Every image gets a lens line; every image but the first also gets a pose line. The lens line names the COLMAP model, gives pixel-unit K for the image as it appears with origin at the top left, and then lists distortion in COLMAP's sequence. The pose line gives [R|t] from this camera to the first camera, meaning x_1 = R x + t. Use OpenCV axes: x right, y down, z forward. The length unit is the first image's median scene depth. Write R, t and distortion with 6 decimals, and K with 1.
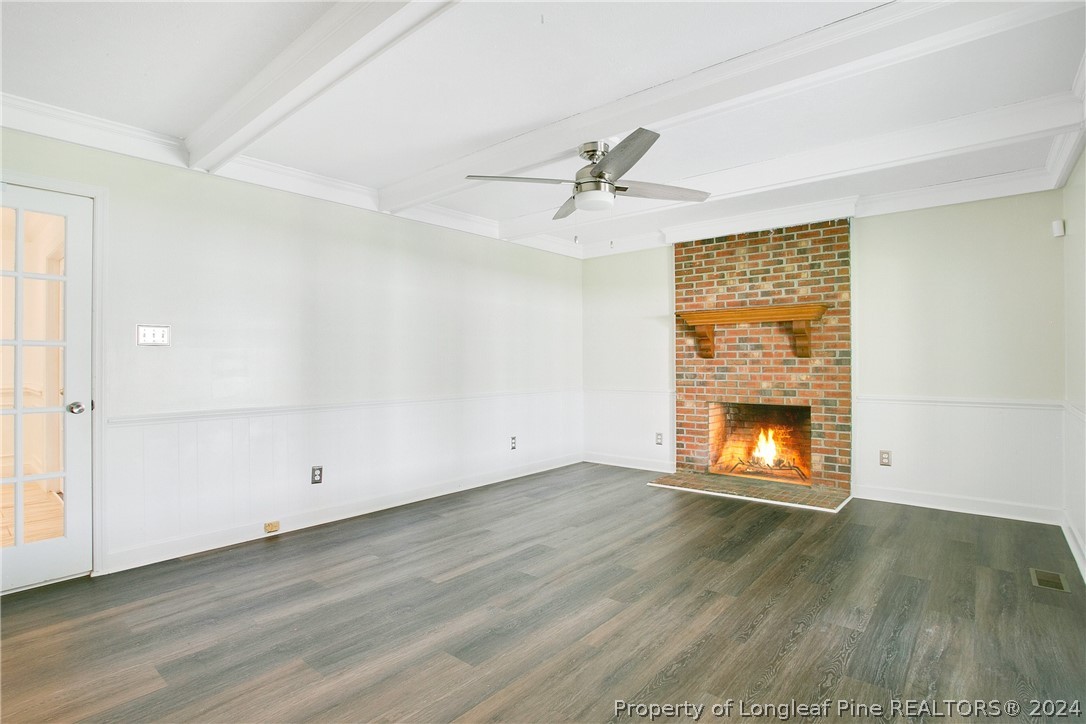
lens RADIAL K [[543.2, 0, 553.3], [0, 543.2, 369.8], [0, 0, 1]] dist [-0.057345, 0.002364]
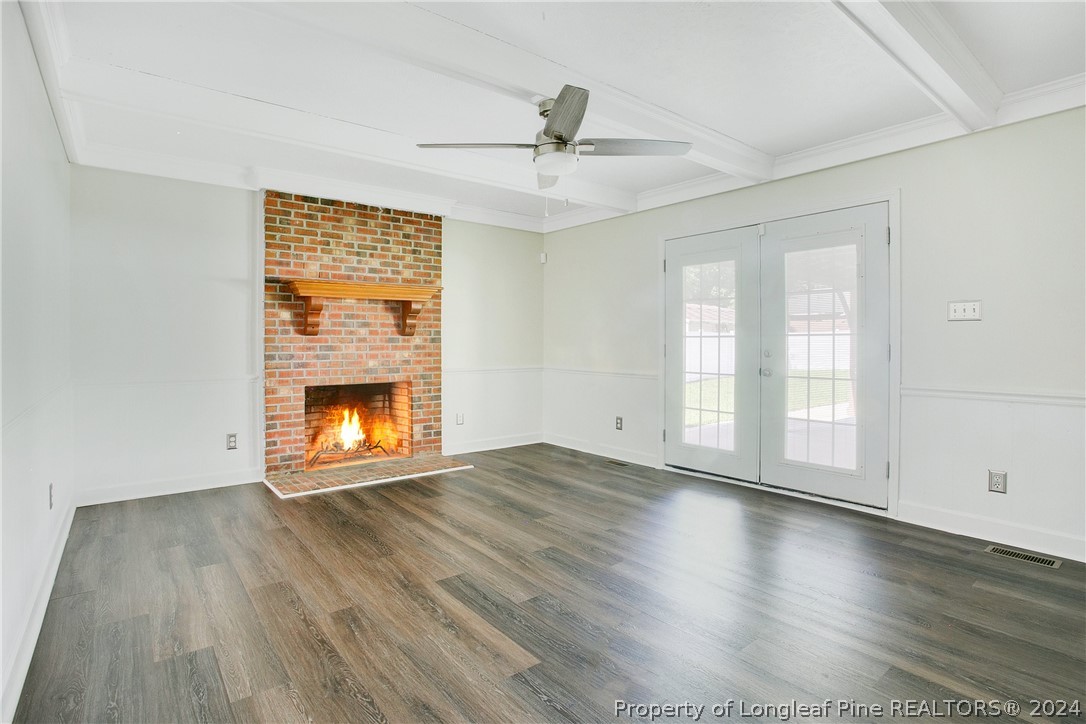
lens RADIAL K [[543.2, 0, 545.1], [0, 543.2, 350.3], [0, 0, 1]] dist [-0.057345, 0.002364]
pose [[0.209135, -0.013315, 0.977796, -0.509256], [0.011569, 0.999871, 0.011141, -0.003250], [-0.977818, 0.008983, 0.209262, 0.491380]]
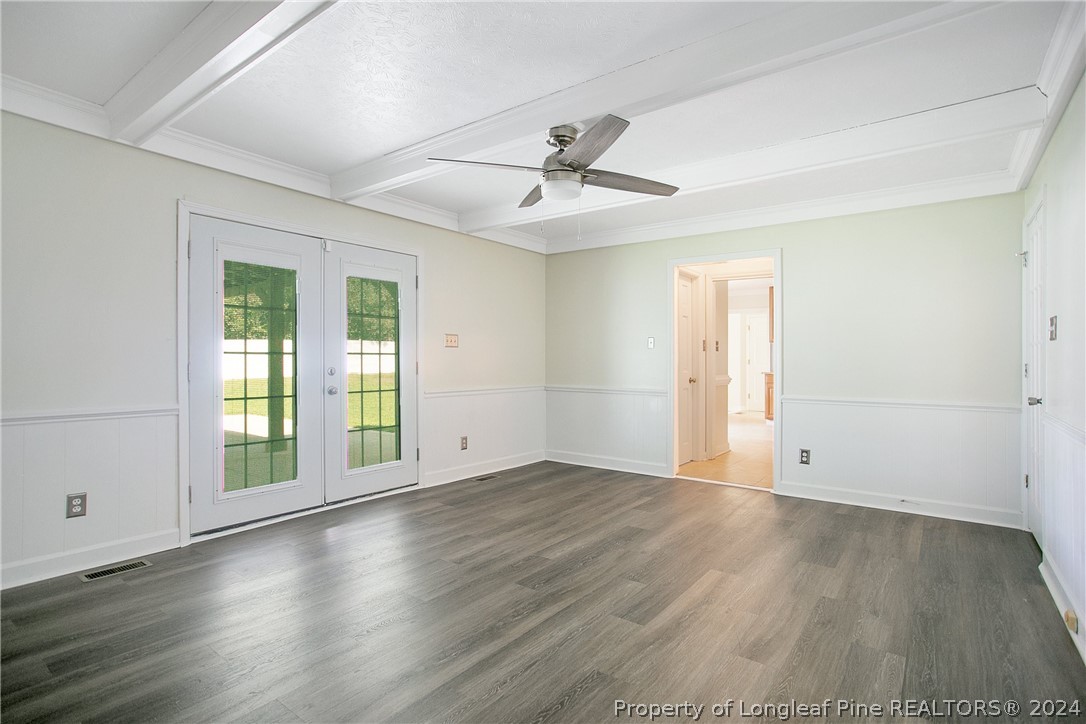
lens RADIAL K [[543.2, 0, 538.0], [0, 543.2, 356.0], [0, 0, 1]] dist [-0.057345, 0.002364]
pose [[-0.999399, 0.004075, -0.034429, 0.090907], [0.003995, 0.999989, 0.002396, -0.008912], [0.034439, 0.002257, -0.999404, 1.176167]]
